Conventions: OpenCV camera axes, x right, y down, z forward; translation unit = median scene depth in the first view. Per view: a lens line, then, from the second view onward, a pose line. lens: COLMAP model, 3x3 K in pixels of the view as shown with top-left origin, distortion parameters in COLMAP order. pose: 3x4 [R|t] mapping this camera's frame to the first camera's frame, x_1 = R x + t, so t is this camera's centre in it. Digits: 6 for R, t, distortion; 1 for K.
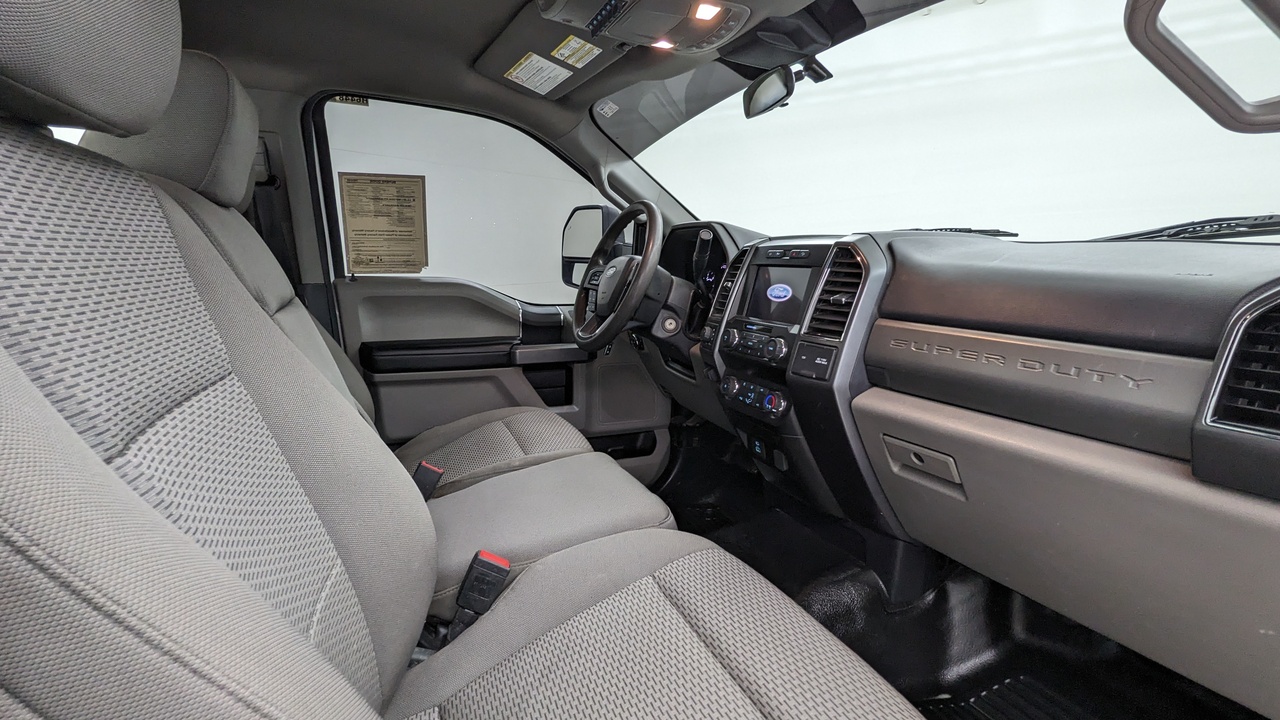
lens RADIAL K [[616.1, 0, 640.4], [0, 616.1, 353.5], [0, 0, 1]] dist [-0.000172, -0.000080]
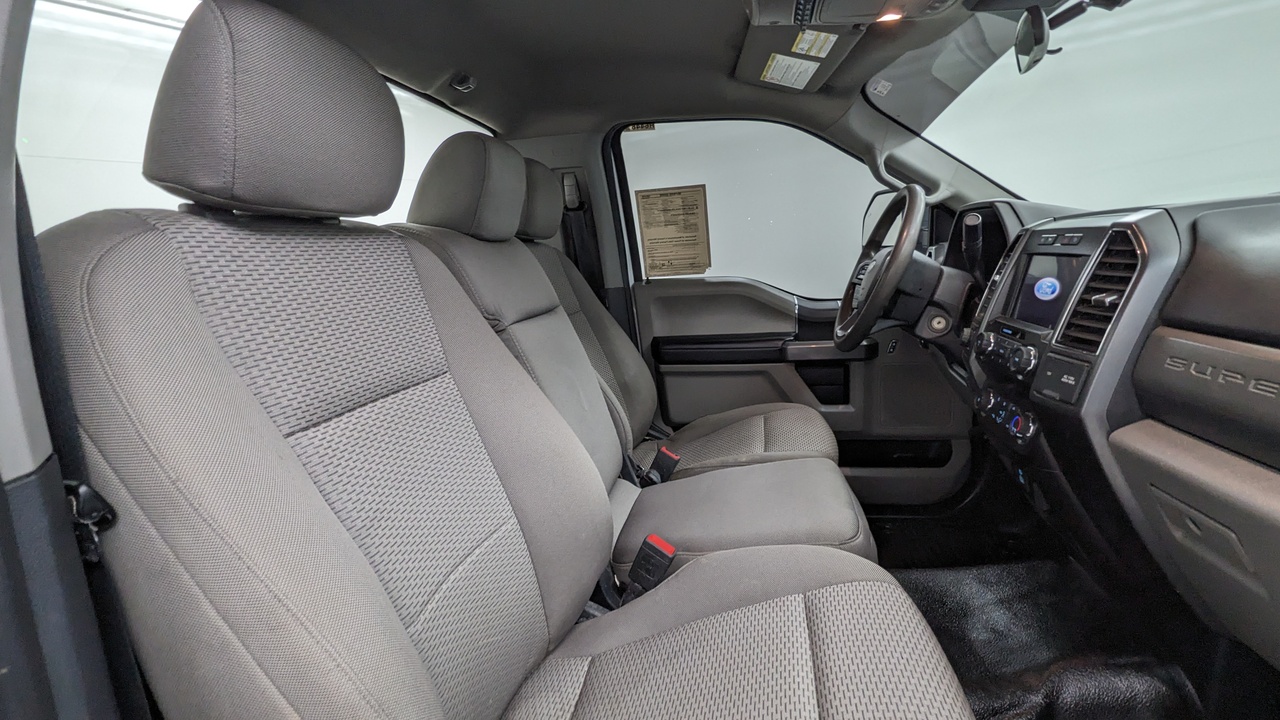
lens RADIAL K [[616.1, 0, 640.4], [0, 616.1, 353.5], [0, 0, 1]] dist [-0.000172, -0.000080]
pose [[0.833793, 0.030860, -0.551214, 0.183741], [-0.017203, 0.999404, 0.029931, -0.023791], [0.551809, -0.015474, 0.833827, 0.031823]]
